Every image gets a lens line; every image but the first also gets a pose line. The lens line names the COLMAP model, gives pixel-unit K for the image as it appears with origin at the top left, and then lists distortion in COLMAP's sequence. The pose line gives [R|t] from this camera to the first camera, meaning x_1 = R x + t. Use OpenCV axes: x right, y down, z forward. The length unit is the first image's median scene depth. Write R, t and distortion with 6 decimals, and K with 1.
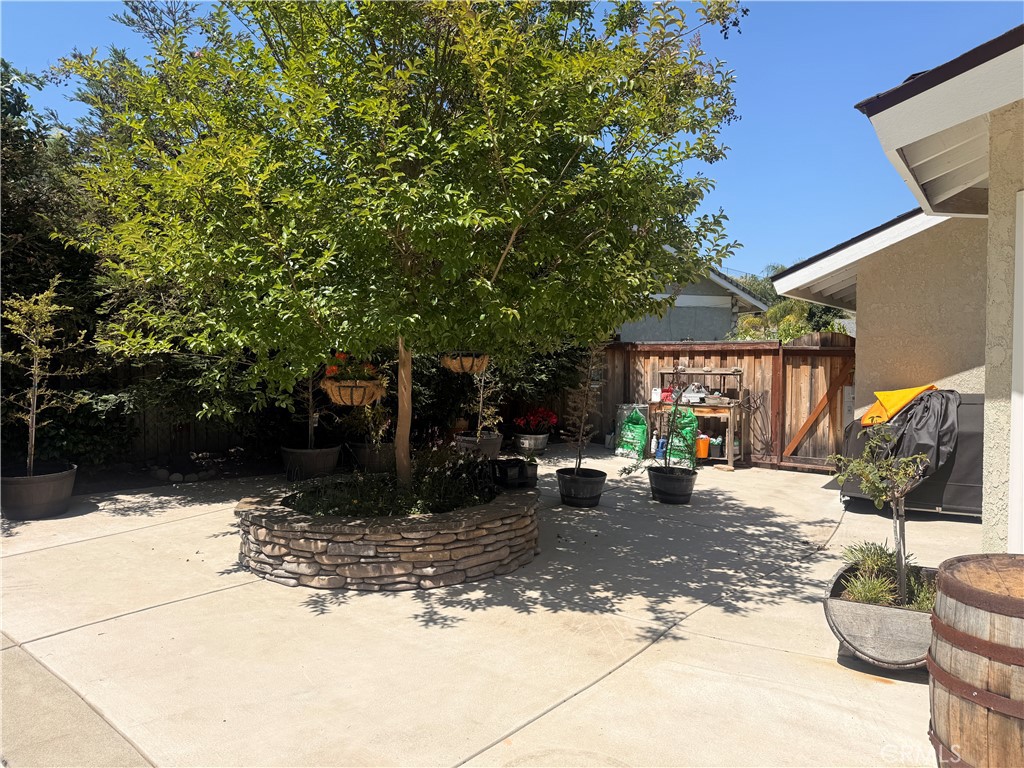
lens RADIAL K [[701.6, 0, 523.5], [0, 701.6, 386.9], [0, 0, 1]] dist [0.057693, -0.070228]
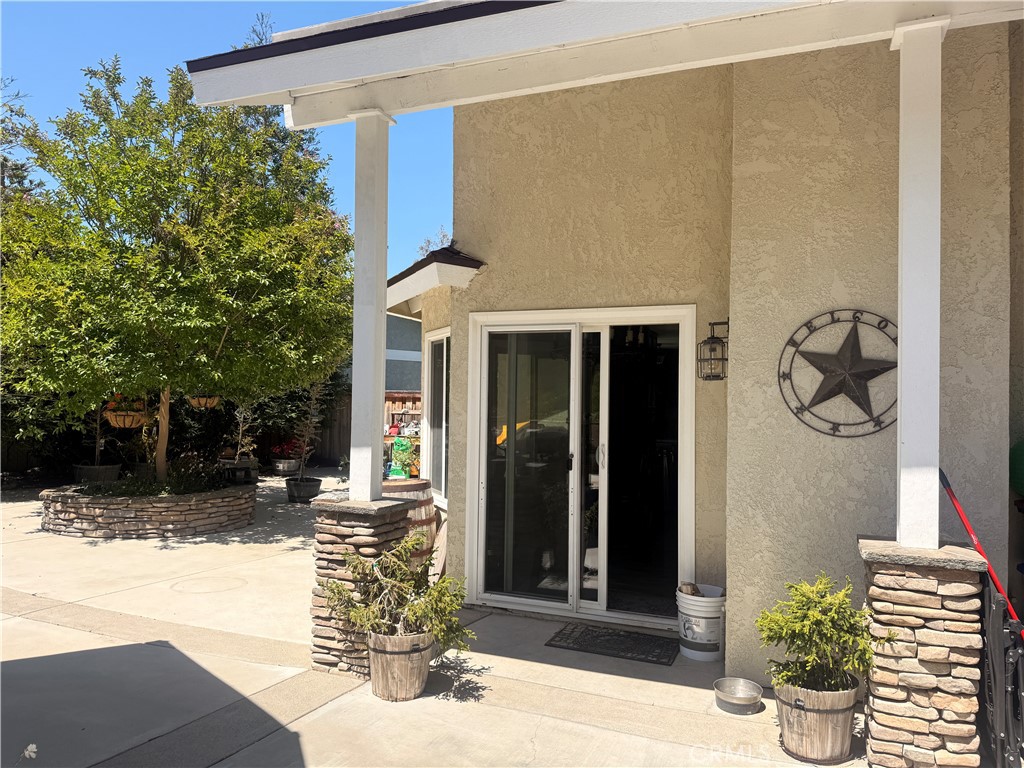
lens RADIAL K [[717.0, 0, 513.3], [0, 717.0, 385.2], [0, 0, 1]] dist [0.002234, -0.001630]
pose [[0.975620, 0.017852, 0.218740, 0.281060], [-0.002831, 0.997627, -0.068792, 0.043751], [-0.219449, 0.066496, 0.973355, -0.848750]]
